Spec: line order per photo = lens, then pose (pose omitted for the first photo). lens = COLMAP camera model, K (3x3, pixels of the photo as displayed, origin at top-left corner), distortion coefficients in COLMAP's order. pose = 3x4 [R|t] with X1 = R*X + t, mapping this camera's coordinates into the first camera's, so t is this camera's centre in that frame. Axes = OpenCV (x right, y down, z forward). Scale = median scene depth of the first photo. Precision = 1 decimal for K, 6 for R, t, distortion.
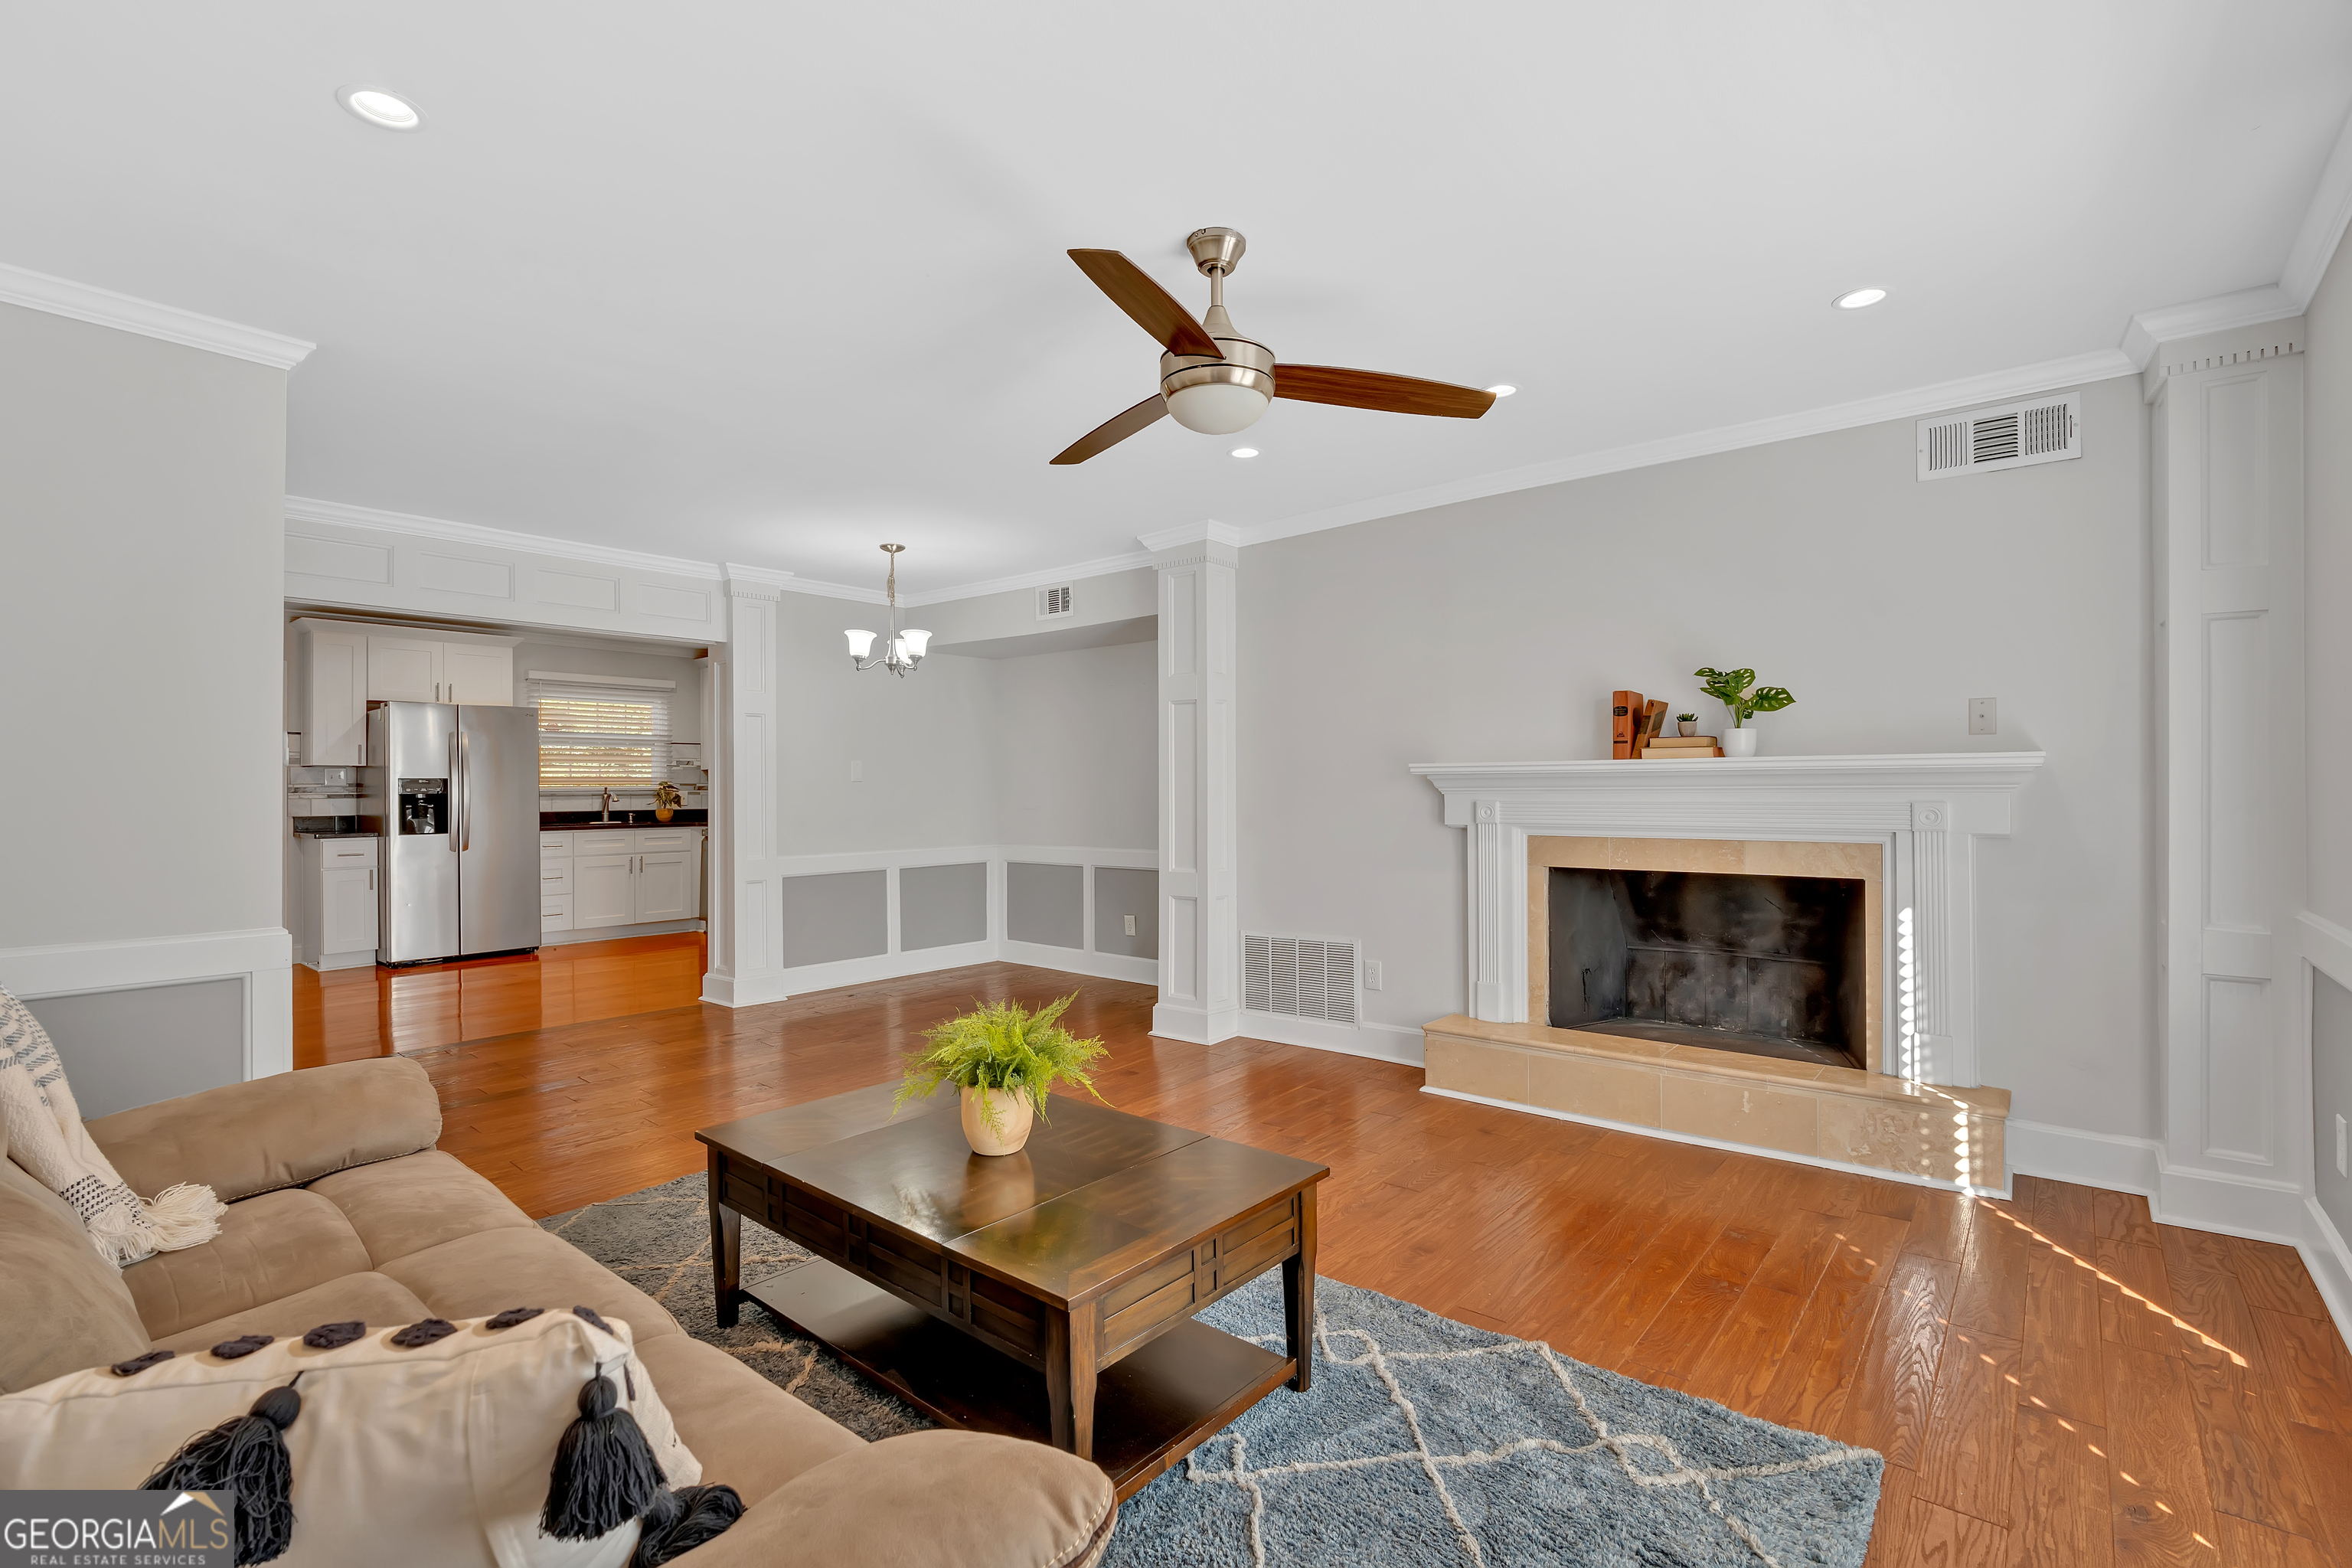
lens RADIAL K [[1054.0, 0, 1176.0], [0, 1054.0, 784.0], [0, 0, 1]] dist [-0.006373, 0.000884]
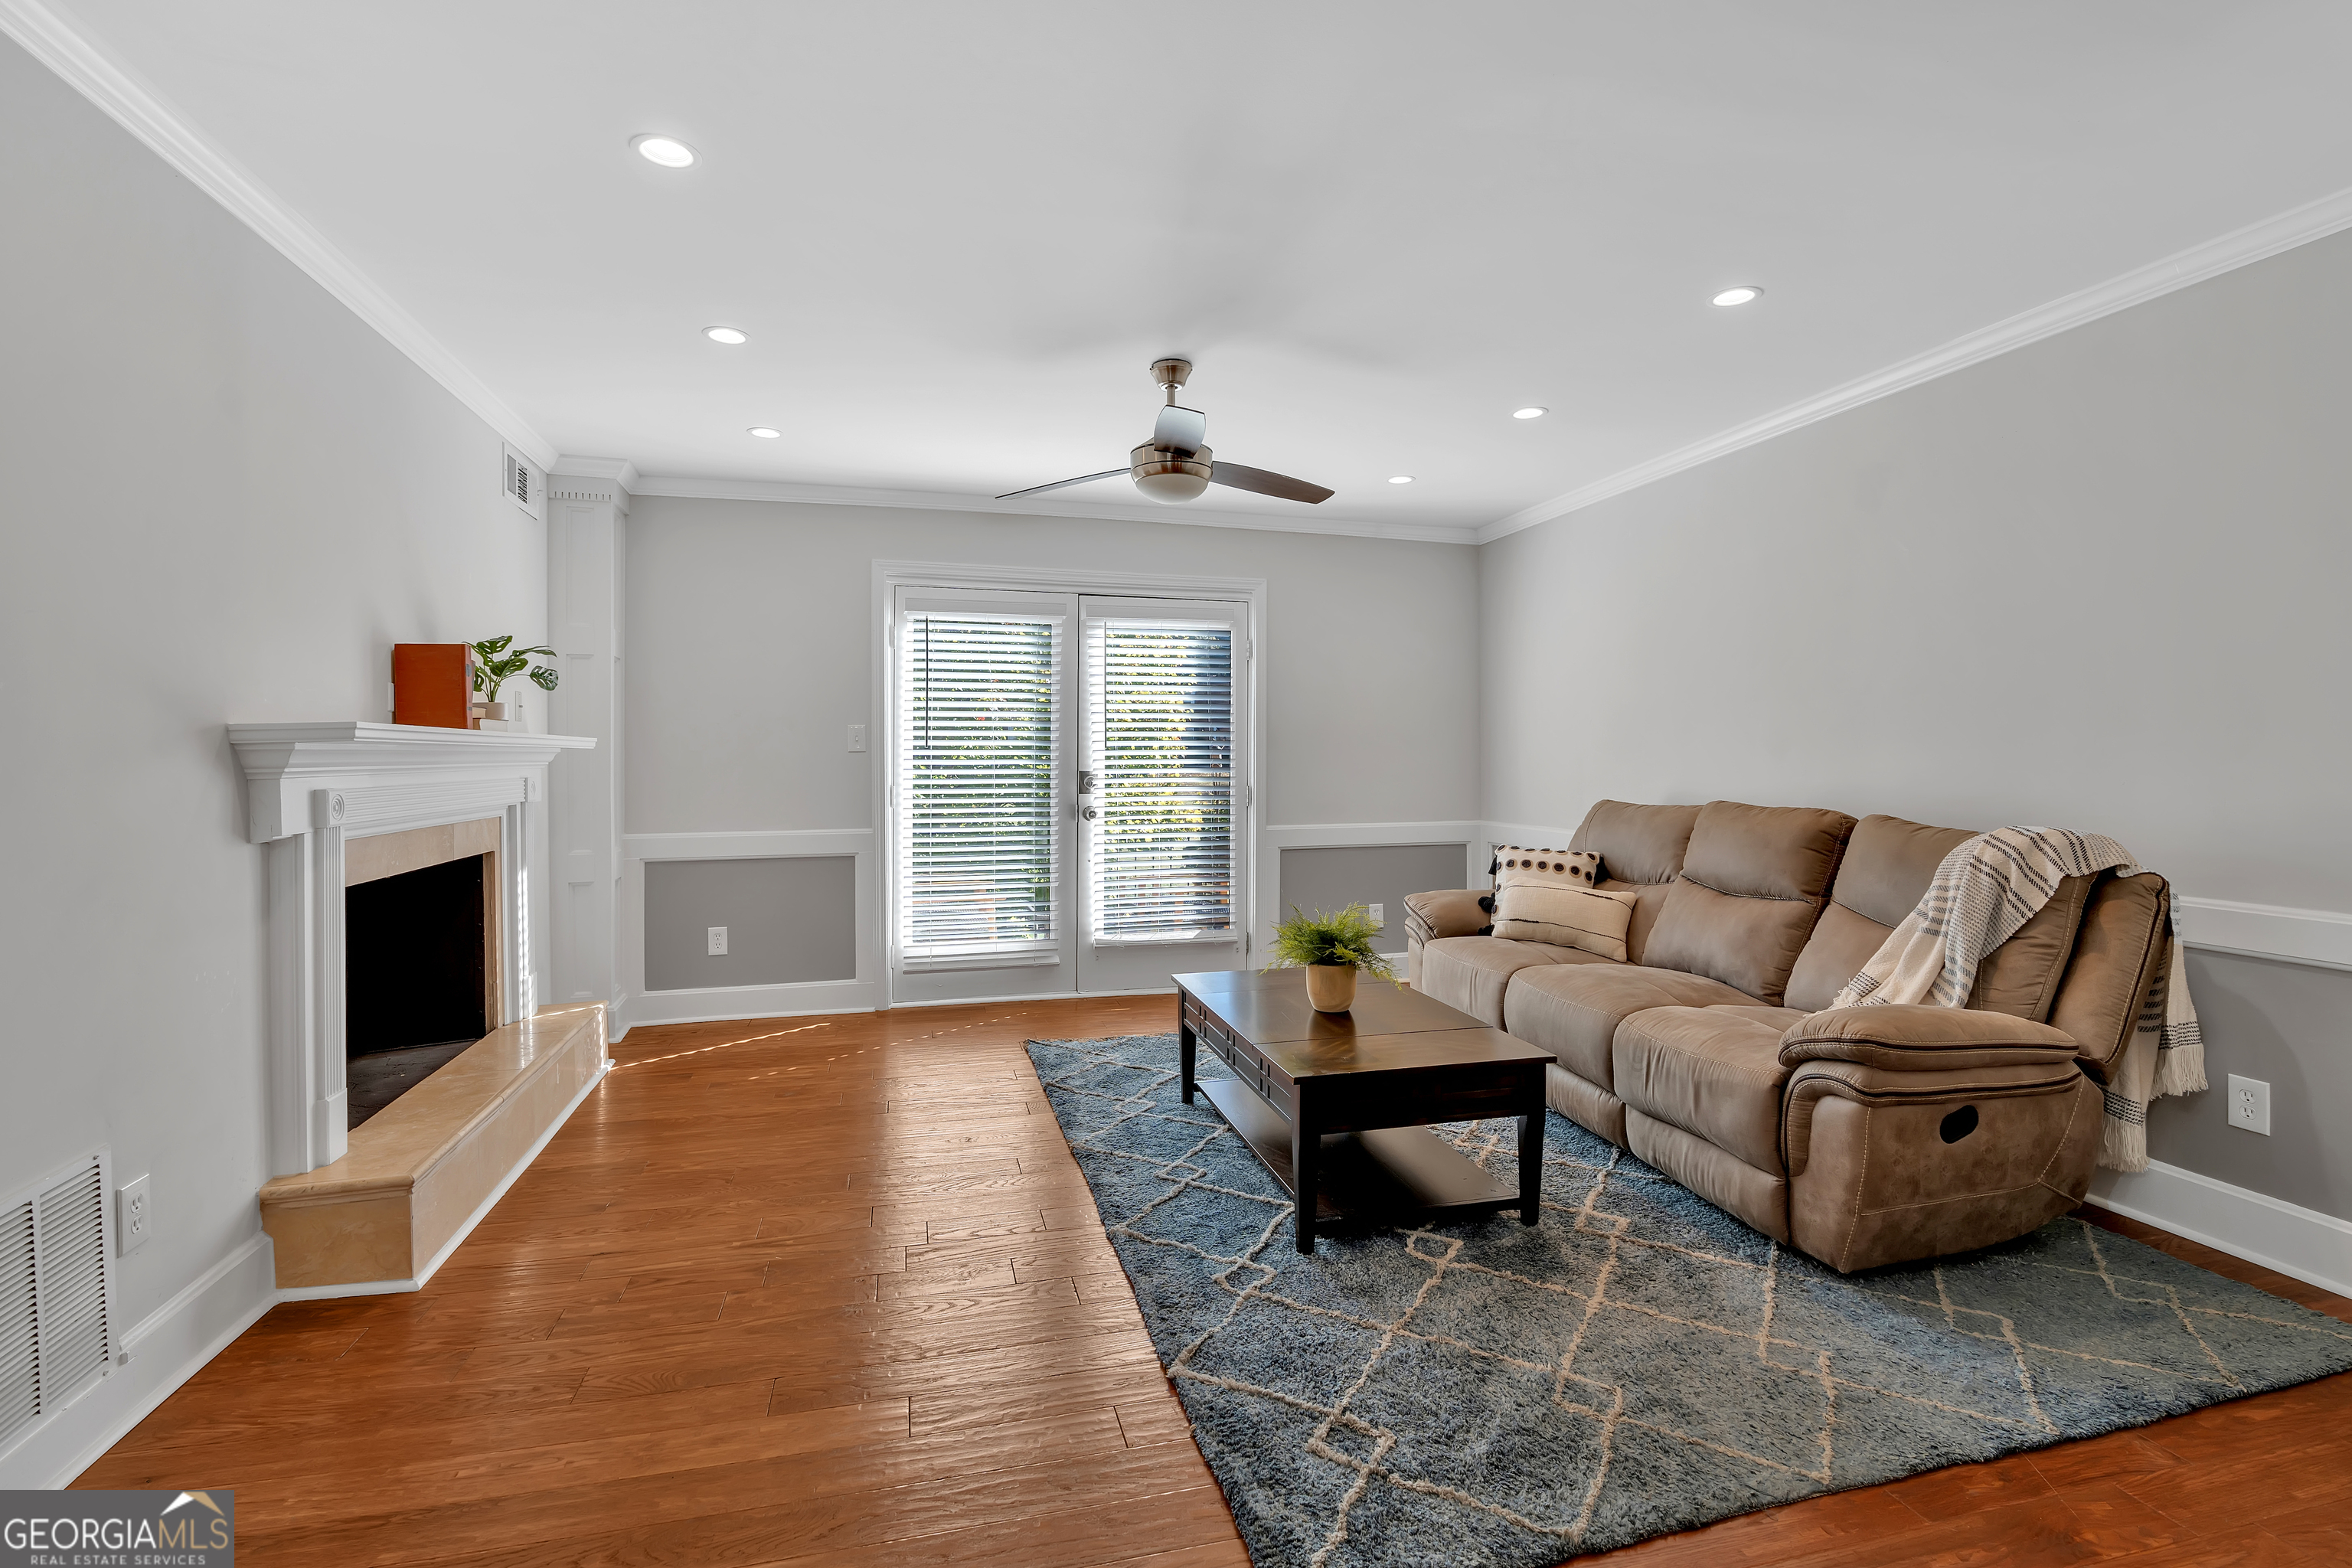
lens RADIAL K [[1068.3, 0, 1177.2], [0, 1068.3, 753.2], [0, 0, 1]] dist [-0.005430, 0.000664]
pose [[-0.819710, 0.011620, 0.572661, -0.262029], [0.008094, 0.999929, -0.008704, 0.002902], [-0.572722, -0.002499, -0.819746, 0.726852]]
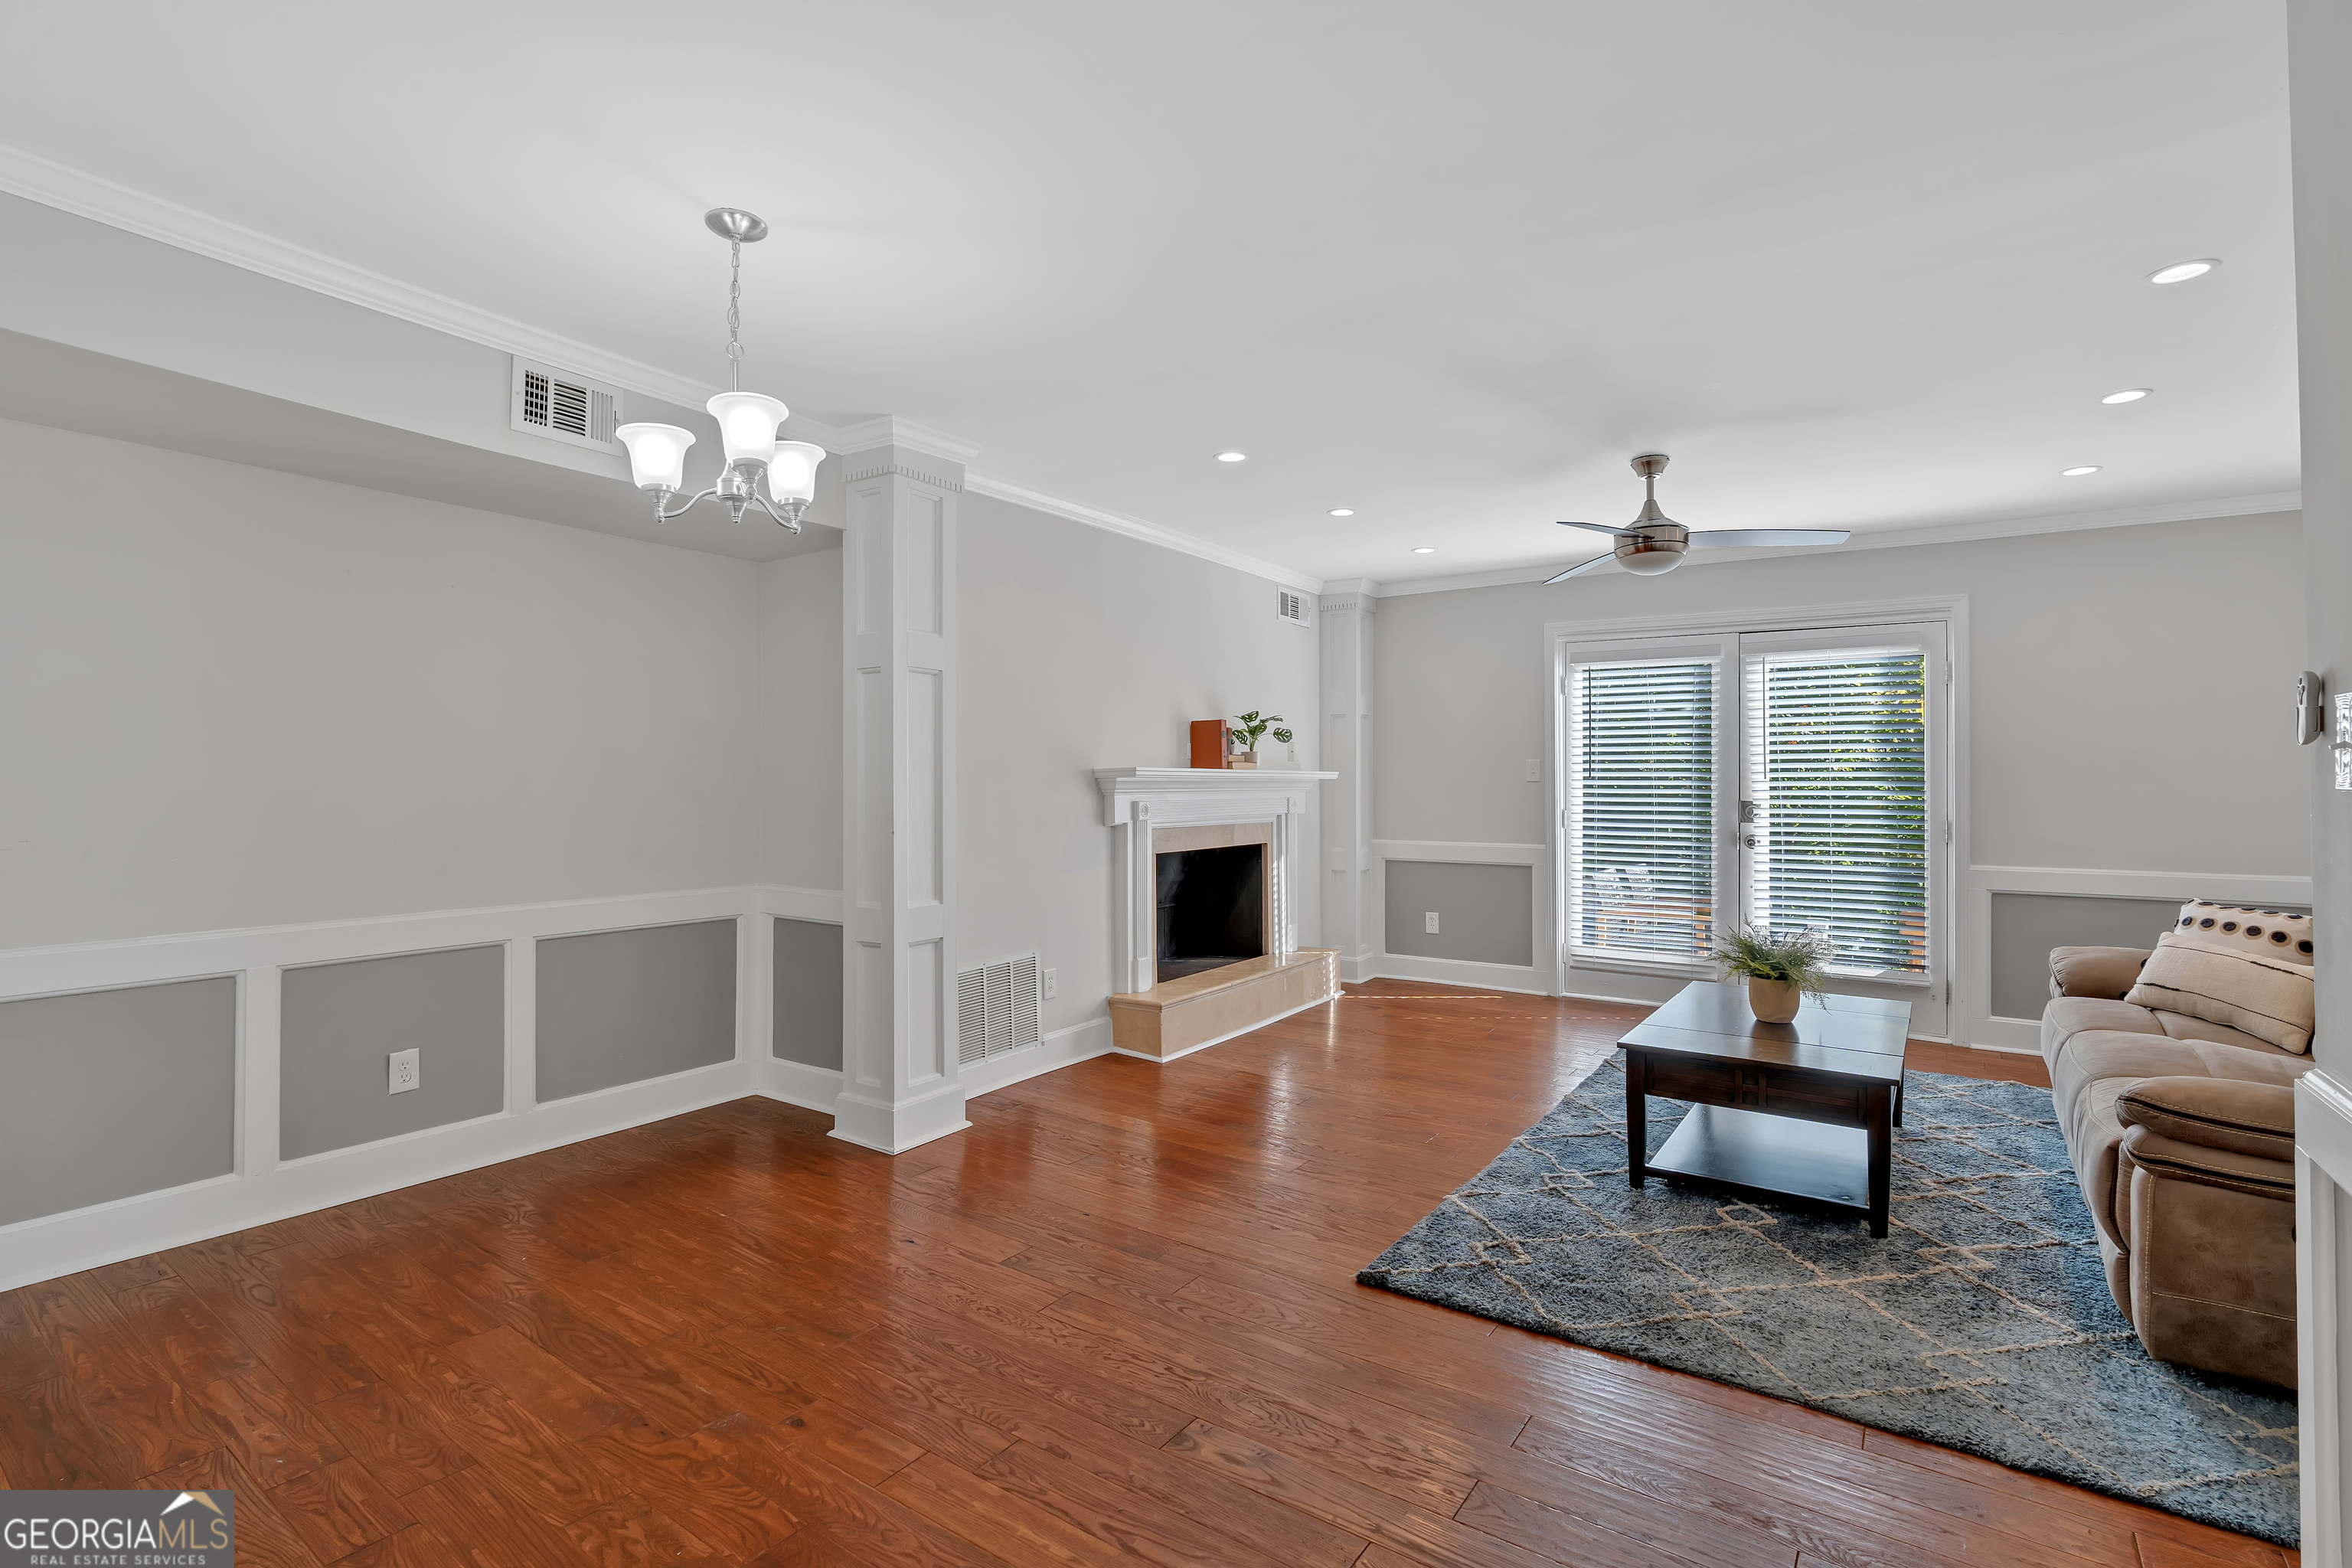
lens RADIAL K [[1086.6, 0, 1164.7], [0, 1086.6, 764.1], [0, 0, 1]] dist [-0.012627, 0.005494]
pose [[-0.085143, 0.023328, 0.996096, -0.535767], [-0.004364, 0.999708, -0.023786, 0.002154], [-0.996359, -0.006372, -0.085016, 0.642316]]
